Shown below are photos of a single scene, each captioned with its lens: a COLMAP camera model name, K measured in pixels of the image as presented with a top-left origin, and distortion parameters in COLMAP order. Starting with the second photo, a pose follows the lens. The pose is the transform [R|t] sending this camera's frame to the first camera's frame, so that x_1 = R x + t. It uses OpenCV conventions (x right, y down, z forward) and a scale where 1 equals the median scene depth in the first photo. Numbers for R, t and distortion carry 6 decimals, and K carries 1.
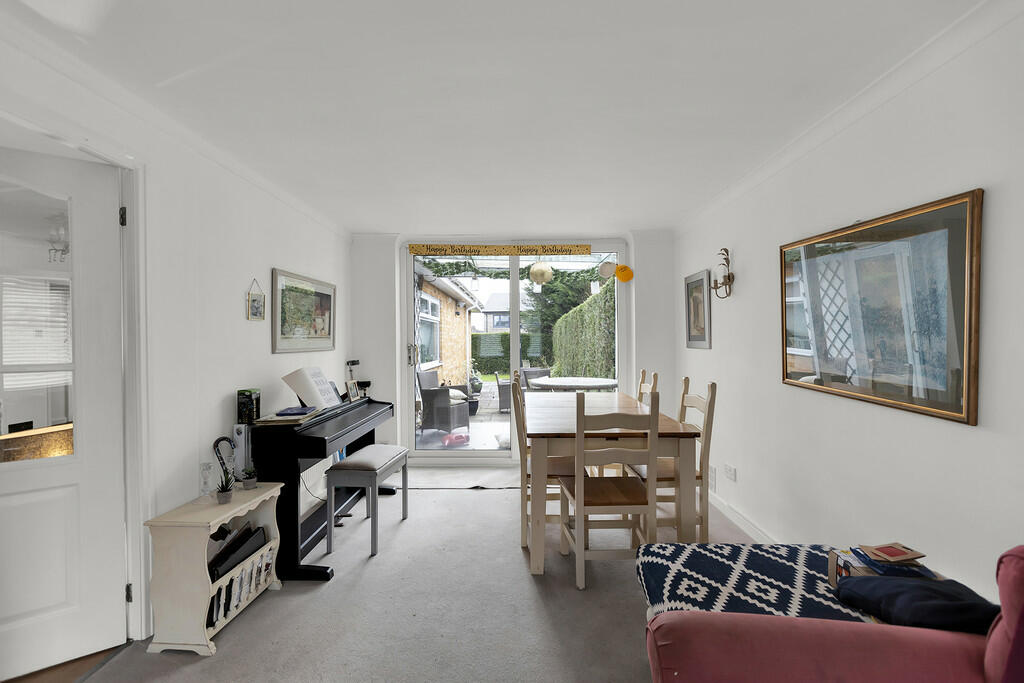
lens RADIAL K [[466.9, 0, 510.6], [0, 466.9, 340.6], [0, 0, 1]] dist [0.001439, 0.000025]
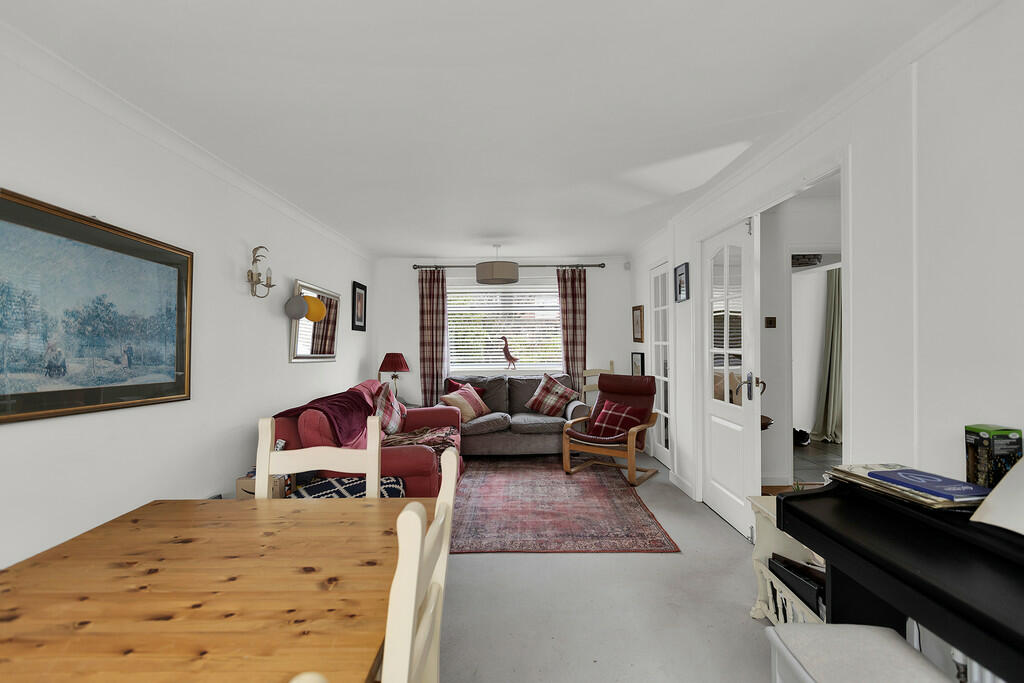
lens RADIAL K [[466.9, 0, 514.2], [0, 466.9, 342.5], [0, 0, 1]] dist [0.001439, 0.000025]
pose [[-0.999705, 0.016276, -0.018008, -0.069328], [0.016237, 0.999866, 0.002309, 0.002352], [0.018043, 0.002016, -0.999835, 2.337754]]
